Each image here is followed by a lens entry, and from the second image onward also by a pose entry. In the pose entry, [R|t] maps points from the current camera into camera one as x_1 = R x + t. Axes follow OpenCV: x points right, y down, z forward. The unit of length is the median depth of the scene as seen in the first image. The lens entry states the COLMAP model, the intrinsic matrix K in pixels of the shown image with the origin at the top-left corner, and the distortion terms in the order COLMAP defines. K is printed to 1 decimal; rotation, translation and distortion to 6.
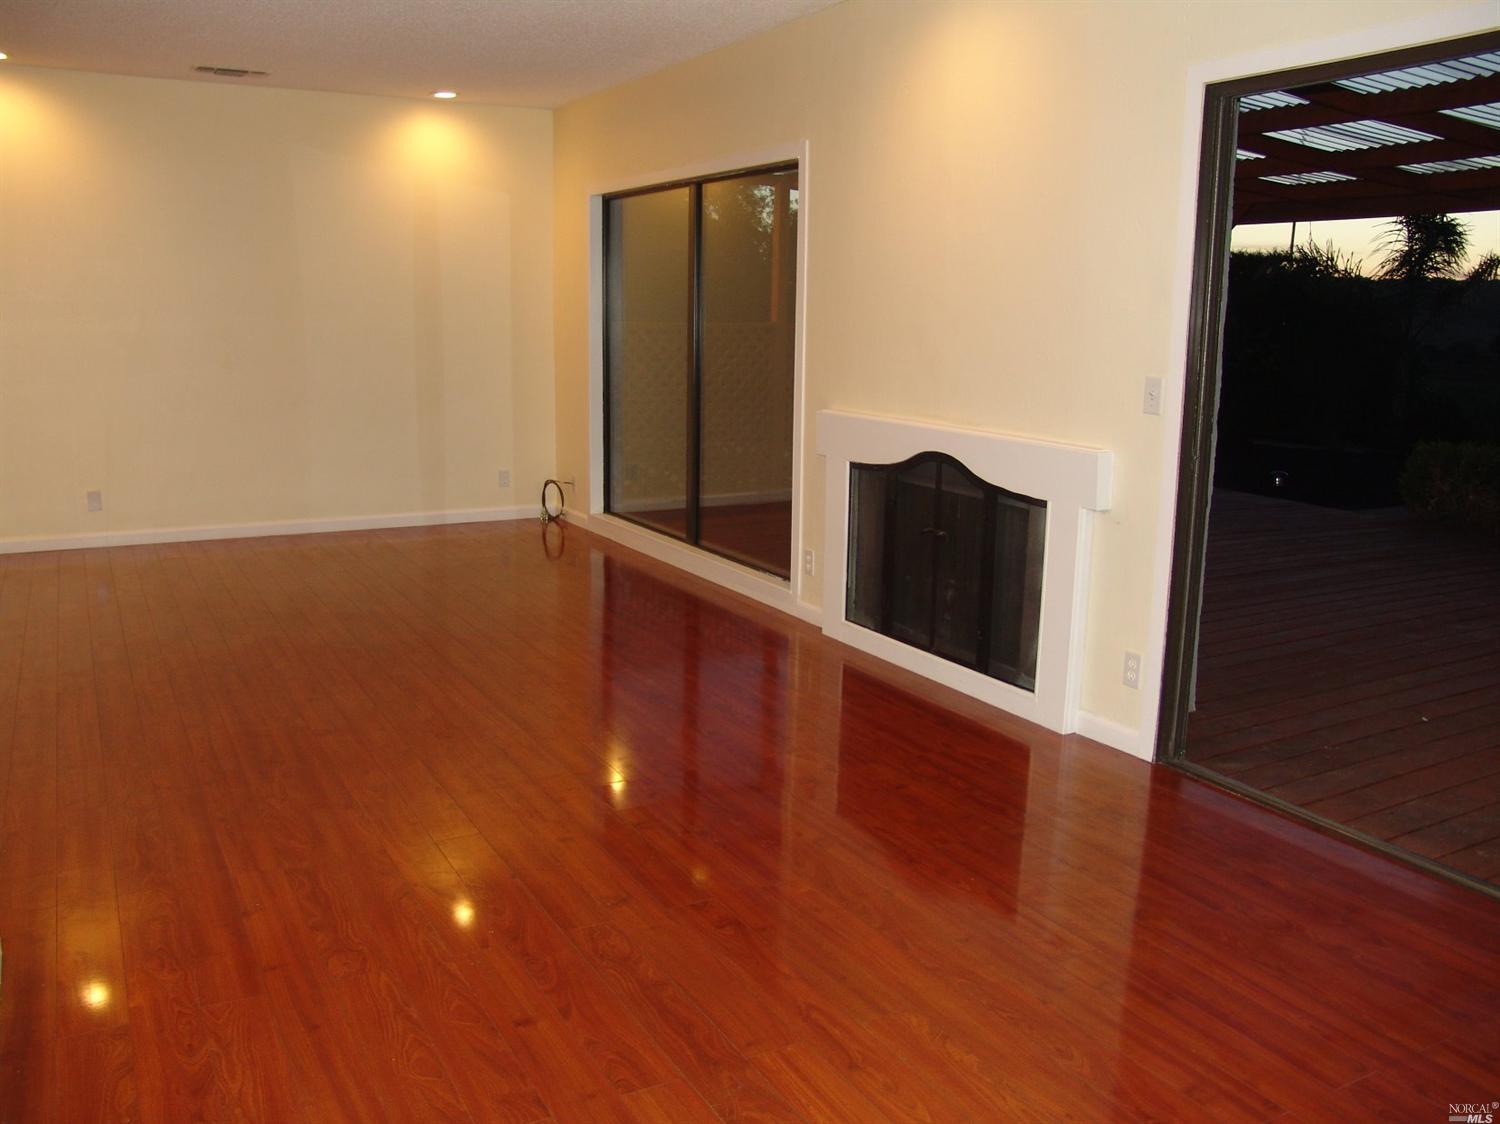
lens RADIAL K [[1265.9, 0, 750.0], [0, 1265.9, 562.0], [0, 0, 1]] dist [-0.163583, 0.155320]
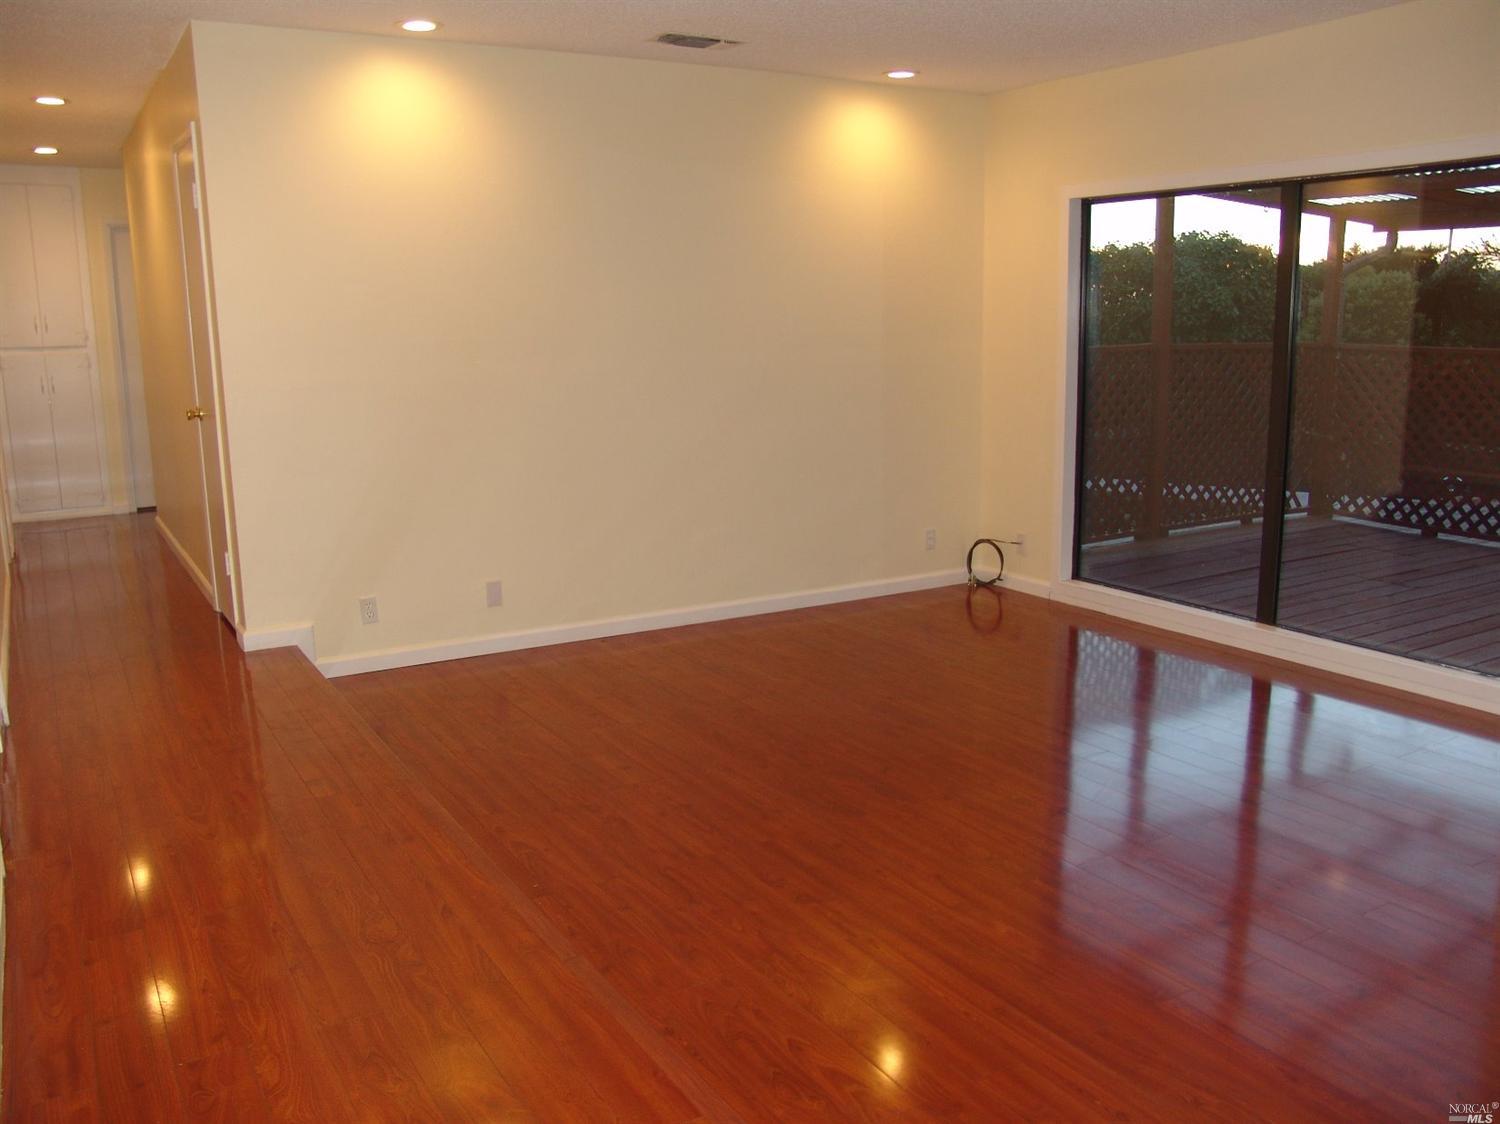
lens RADIAL K [[1265.9, 0, 750.0], [0, 1265.9, 562.0], [0, 0, 1]] dist [-0.163583, 0.155320]
pose [[0.998964, -0.035274, 0.028747, -0.352024], [0.035363, 0.999371, -0.002612, -0.055459], [-0.028637, 0.003626, 0.999583, 0.176049]]
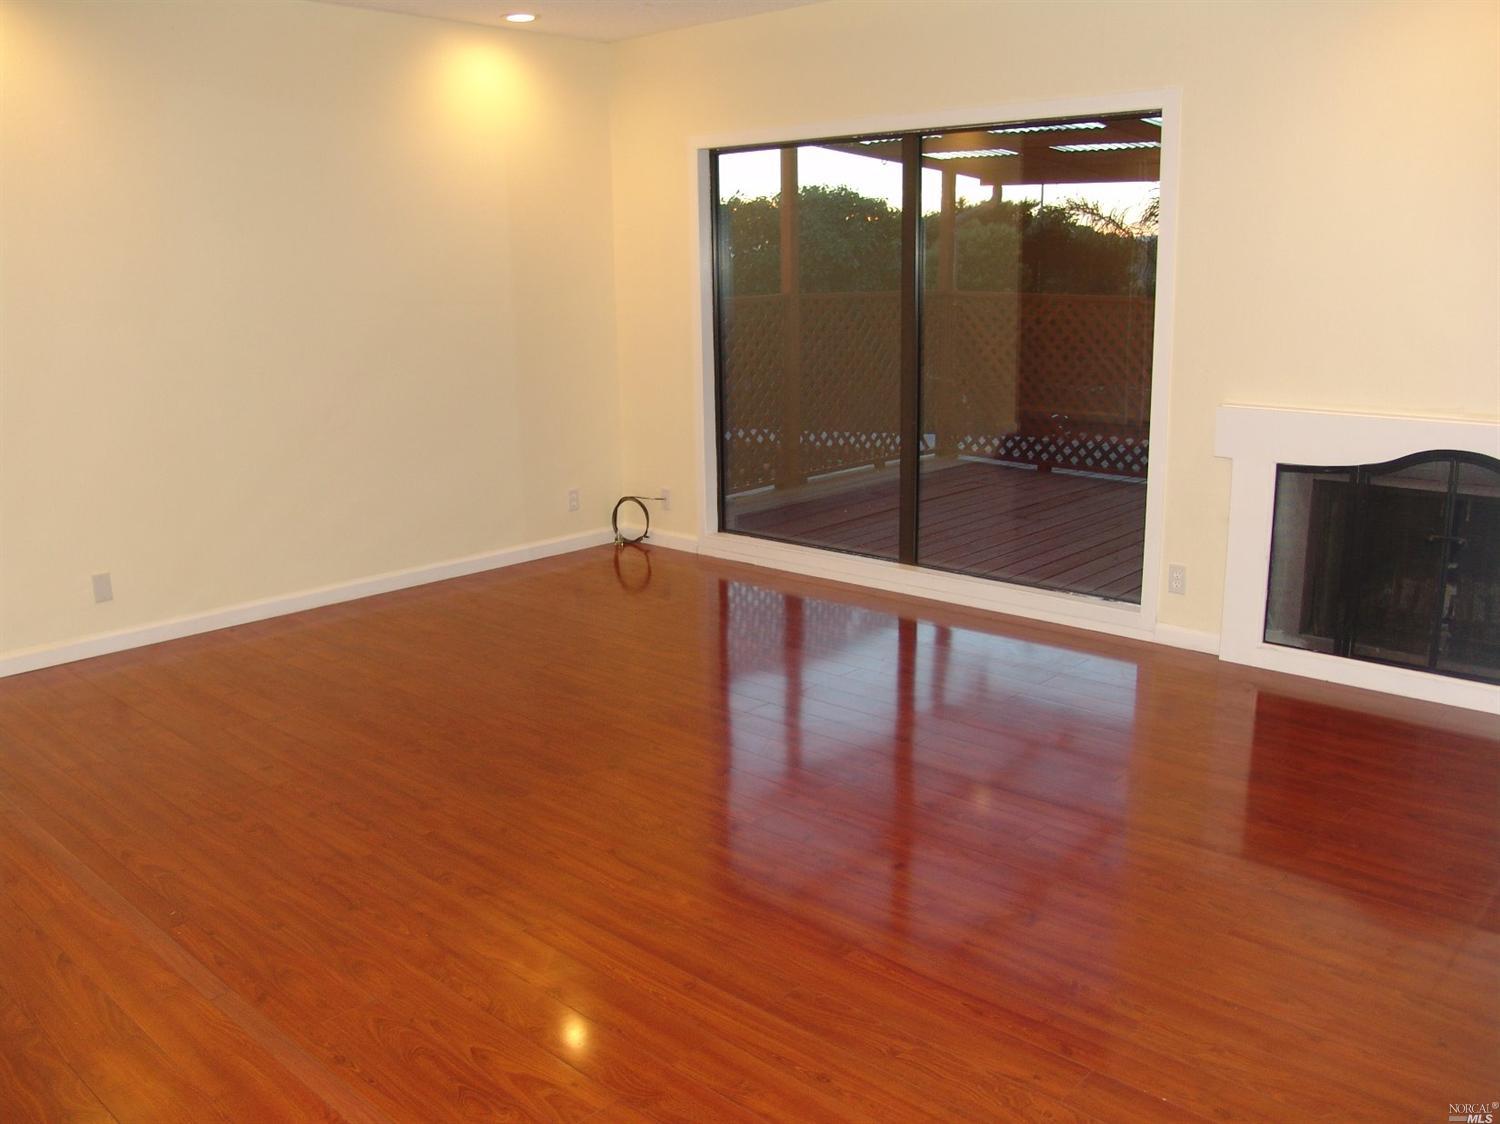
lens RADIAL K [[1265.9, 0, 750.0], [0, 1265.9, 562.0], [0, 0, 1]] dist [-0.163583, 0.155320]
pose [[0.947307, -0.102759, 0.303398, -0.351629], [0.092344, 0.994544, 0.048520, -0.057601], [-0.306729, -0.017946, 0.951628, 0.196897]]
